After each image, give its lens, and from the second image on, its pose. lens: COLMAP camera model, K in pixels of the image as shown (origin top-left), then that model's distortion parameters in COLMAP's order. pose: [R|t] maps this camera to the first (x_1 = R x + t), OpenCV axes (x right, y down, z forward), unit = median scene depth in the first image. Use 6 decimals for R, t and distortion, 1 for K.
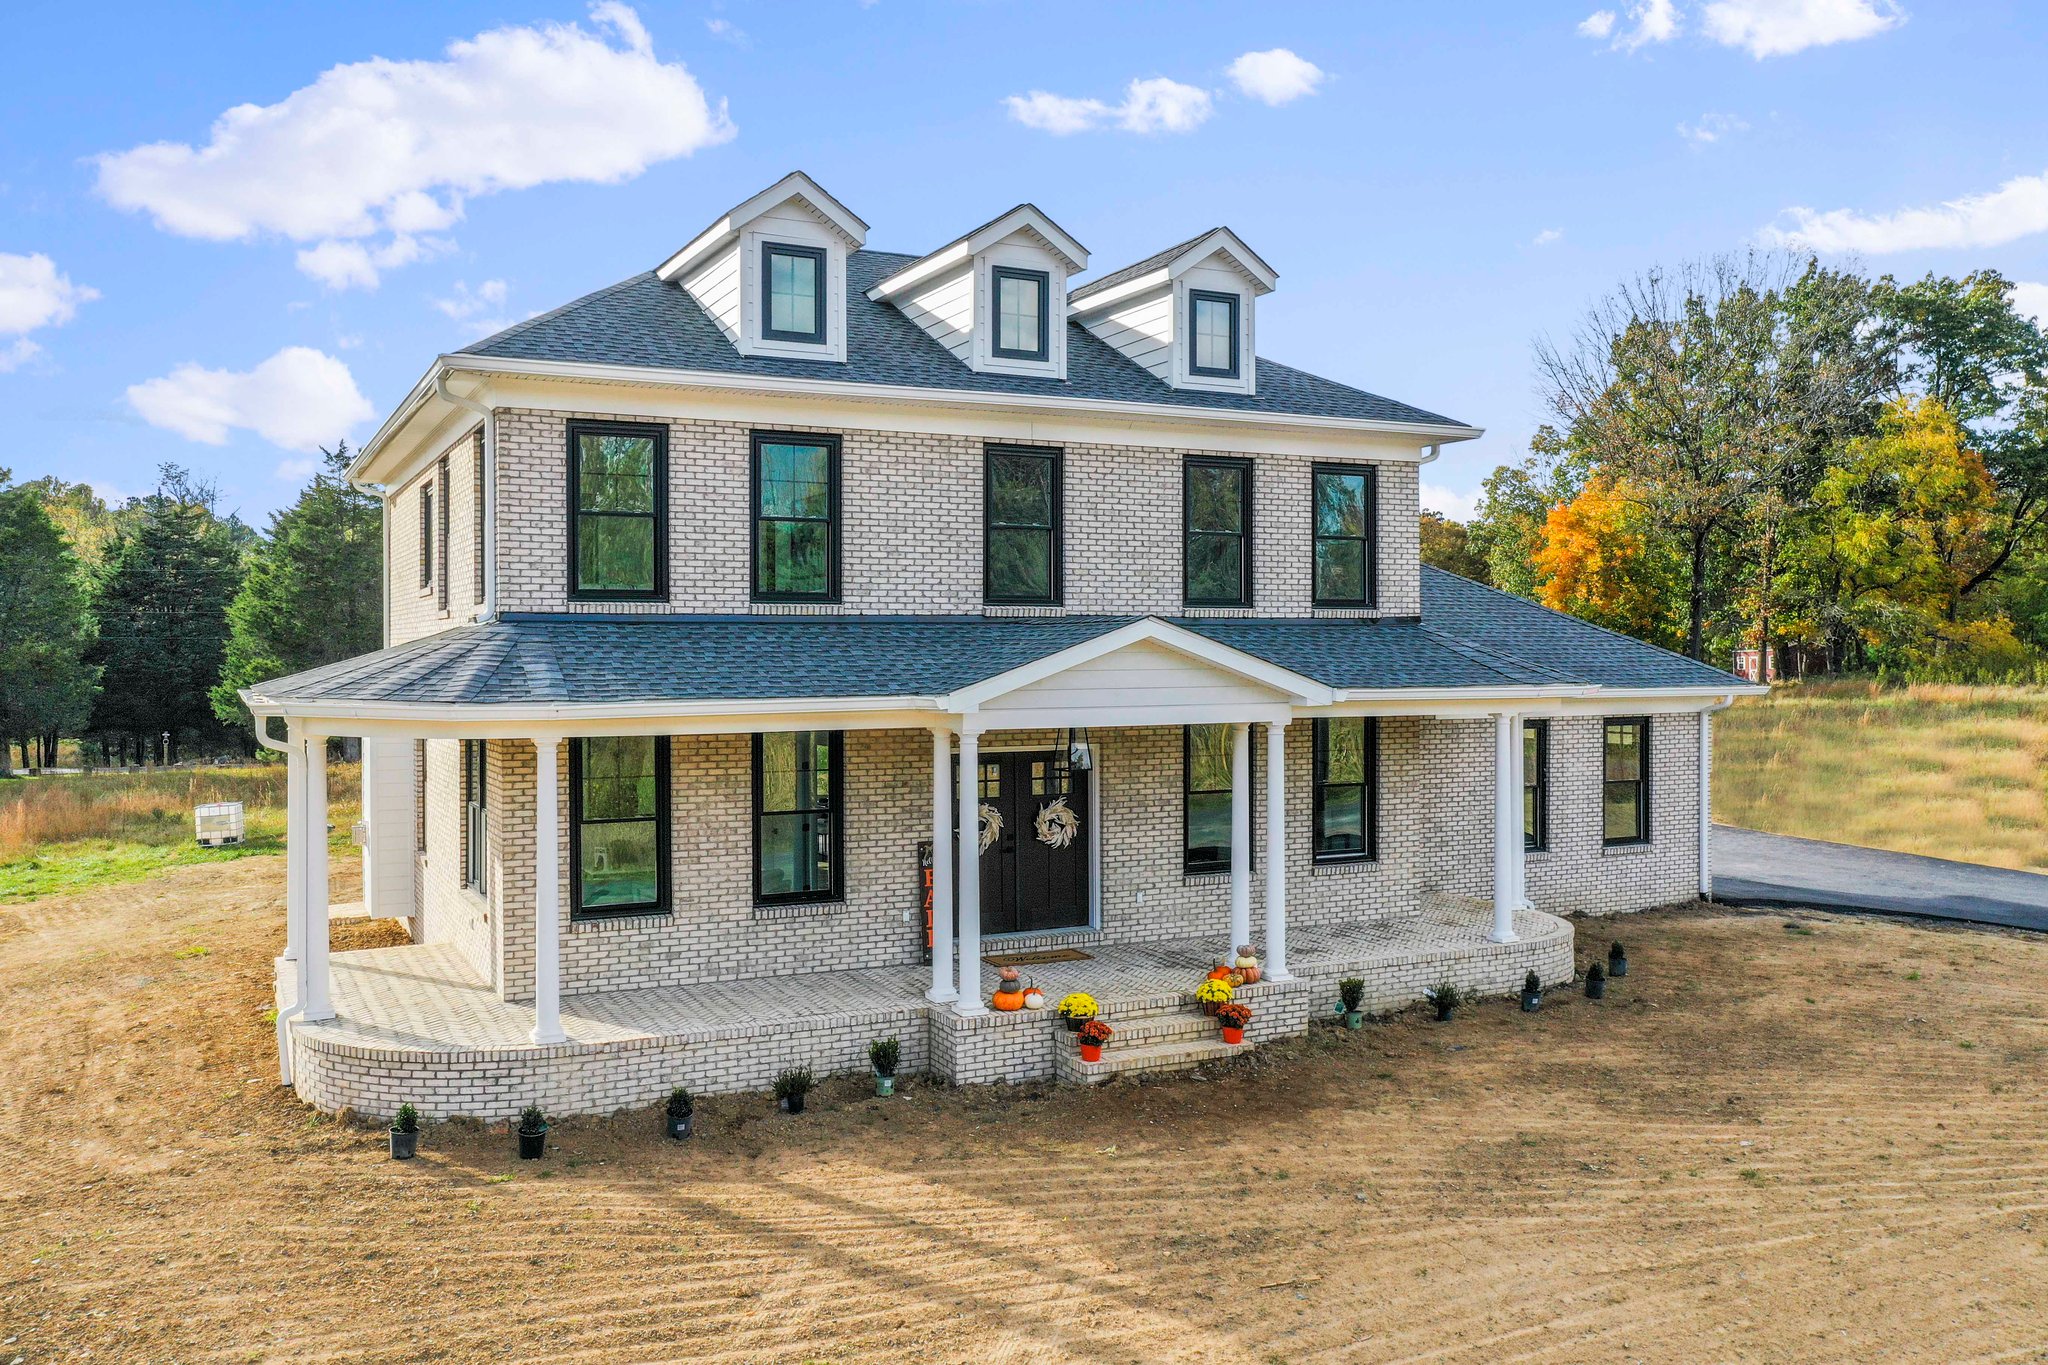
lens RADIAL K [[1644.3, 0, 1014.4], [0, 1644.3, 653.0], [0, 0, 1]] dist [-0.006059, -0.001327]
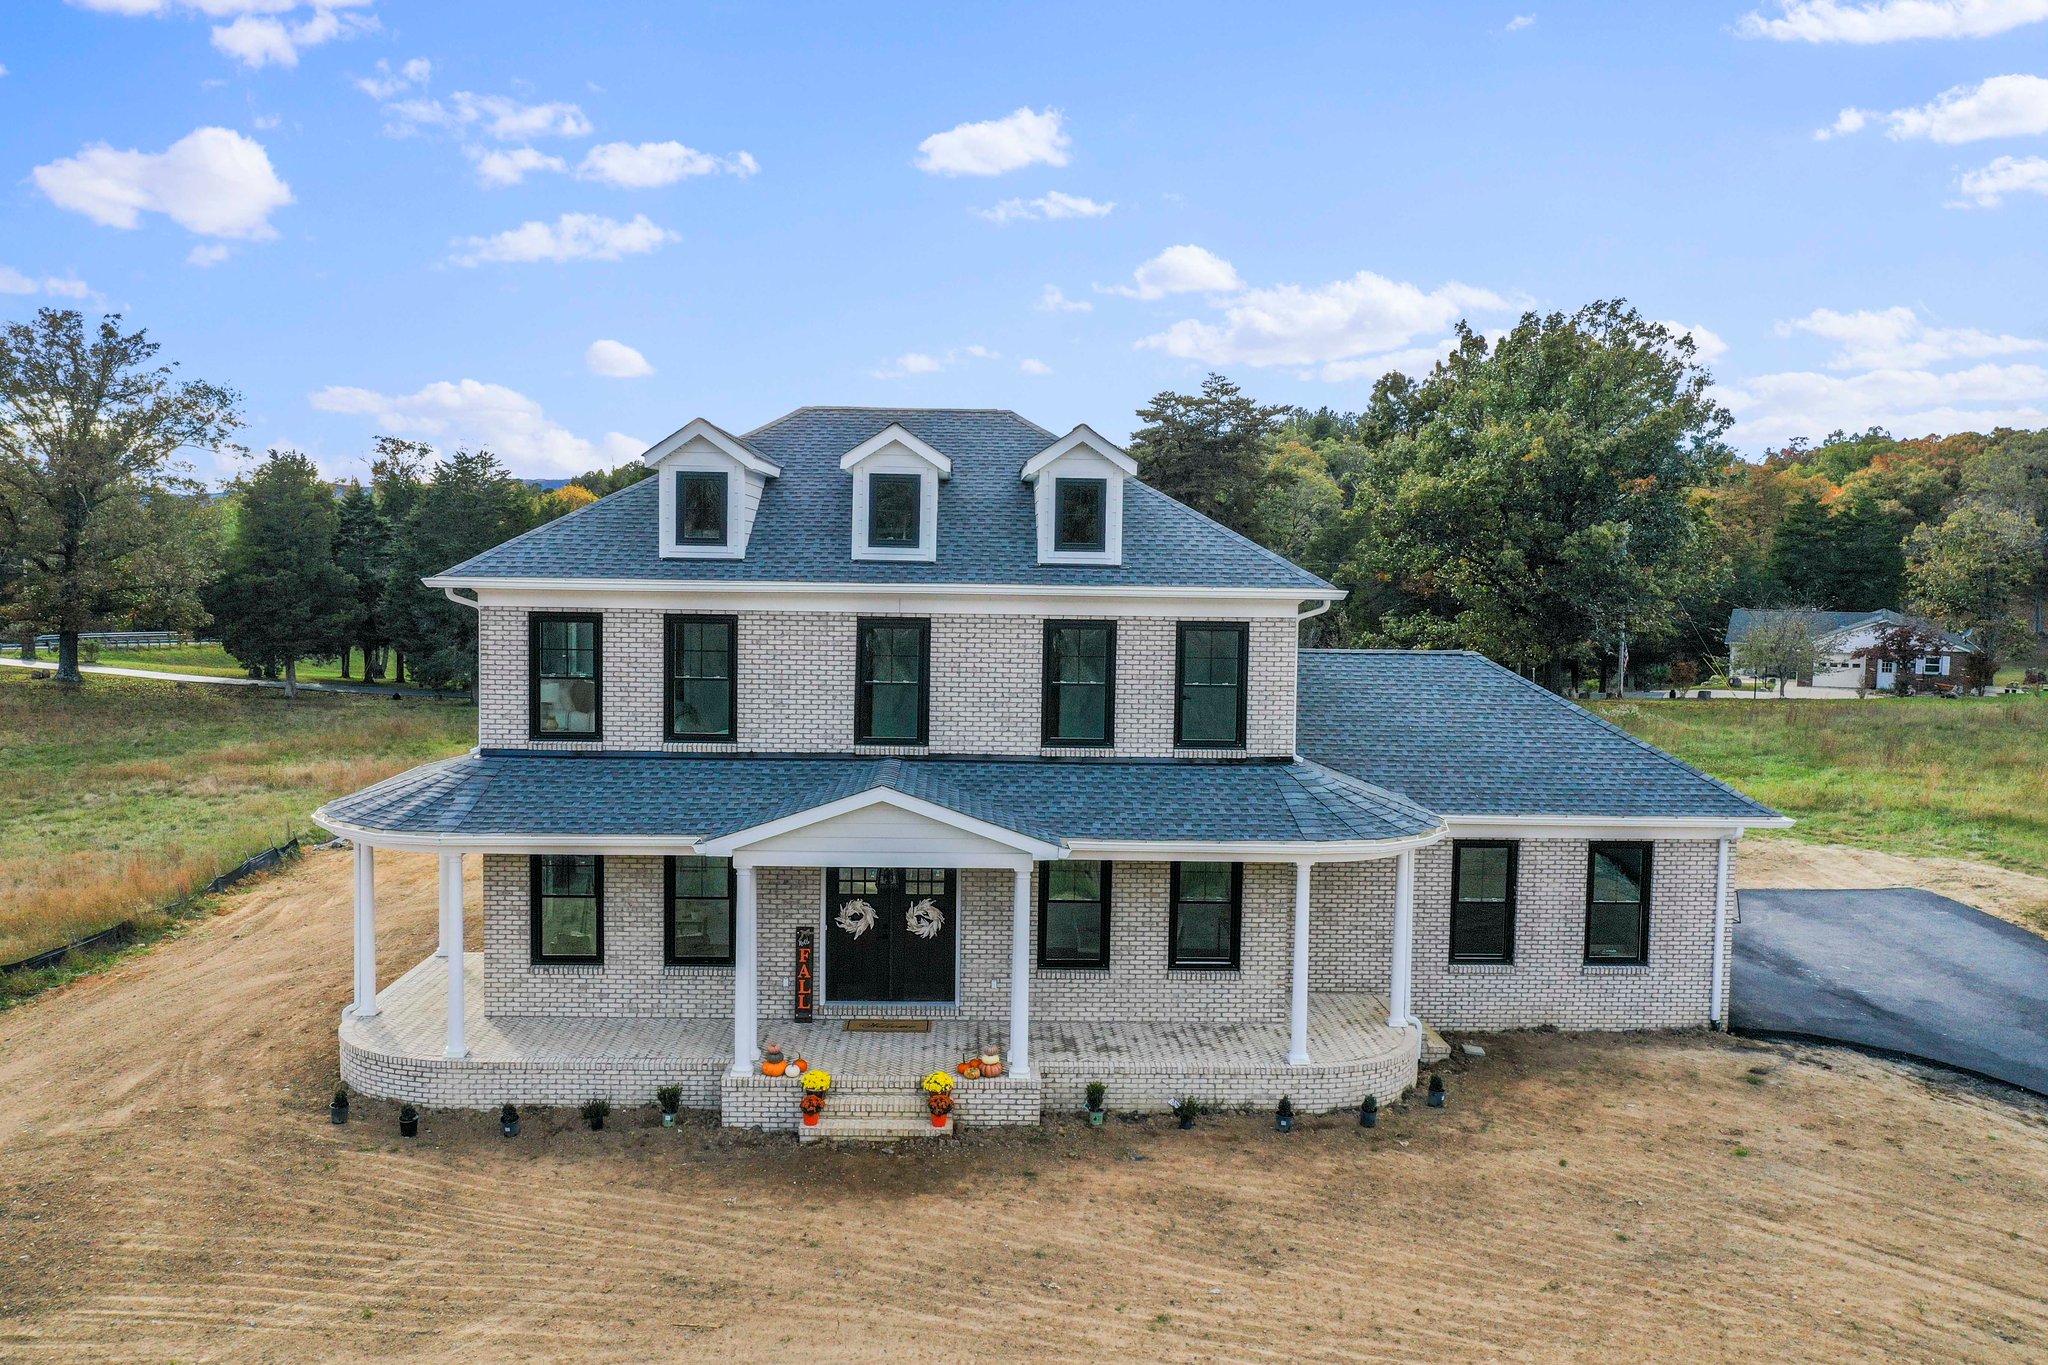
lens RADIAL K [[1619.3, 0, 1016.5], [0, 1619.3, 662.8], [0, 0, 1]] dist [-0.006797, -0.004541]
pose [[0.909400, 0.045341, -0.413445, 0.658101], [-0.019948, 0.997651, 0.065532, -0.191643], [0.415445, -0.051348, 0.908168, -0.080246]]
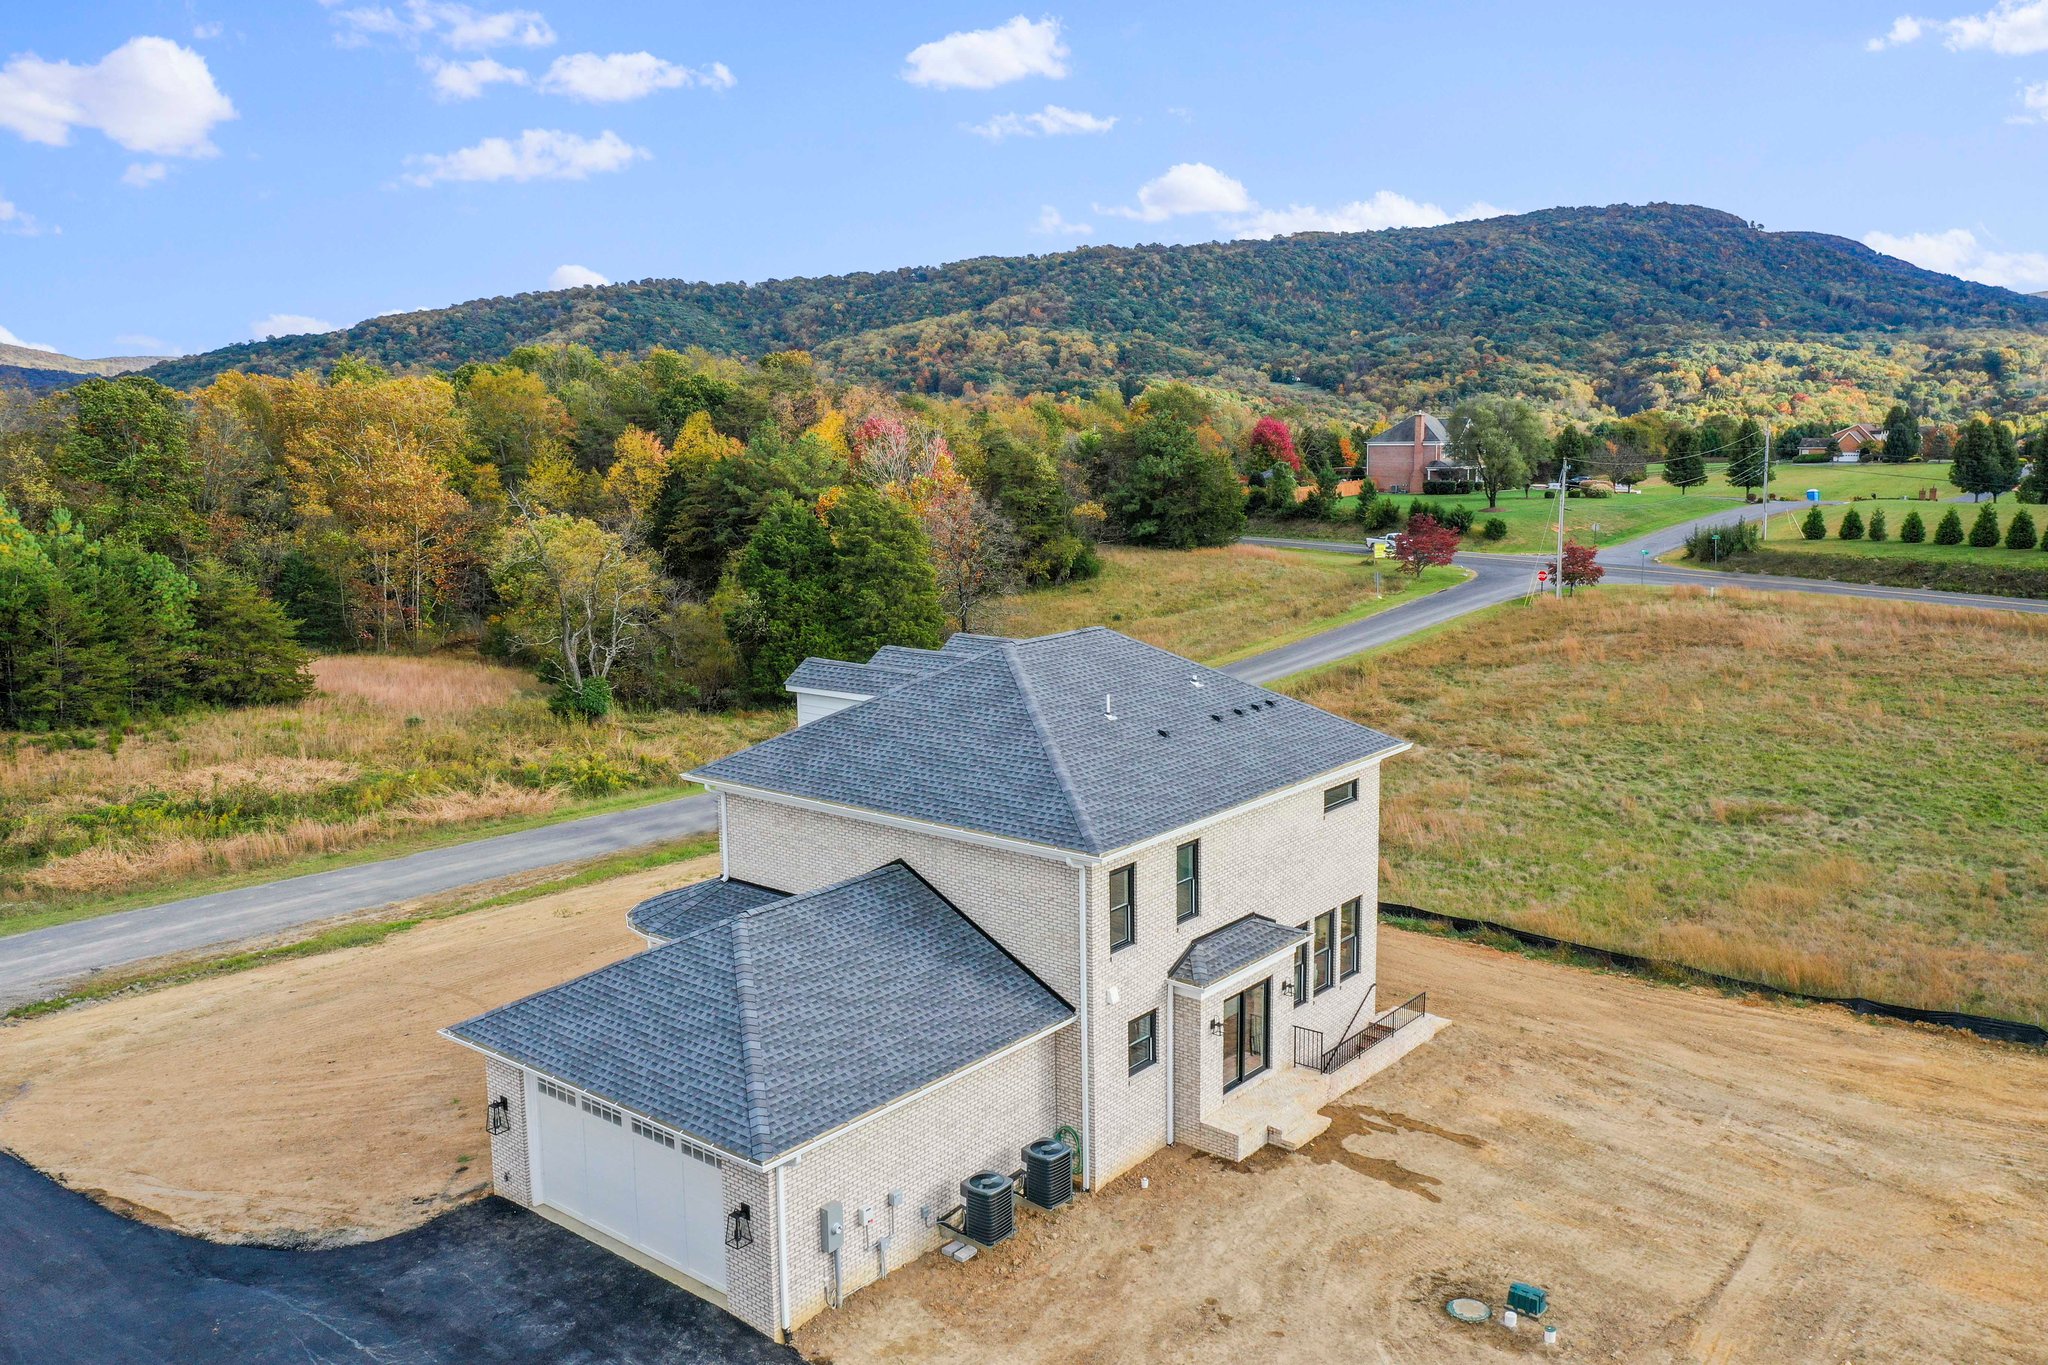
lens RADIAL K [[1644.3, 0, 1014.4], [0, 1644.3, 653.0], [0, 0, 1]] dist [-0.006059, -0.001327]
pose [[-0.915159, 0.075372, -0.395984, 0.805871], [0.018037, 0.989036, 0.146570, -0.645061], [0.402690, 0.126993, -0.906484, 3.397815]]
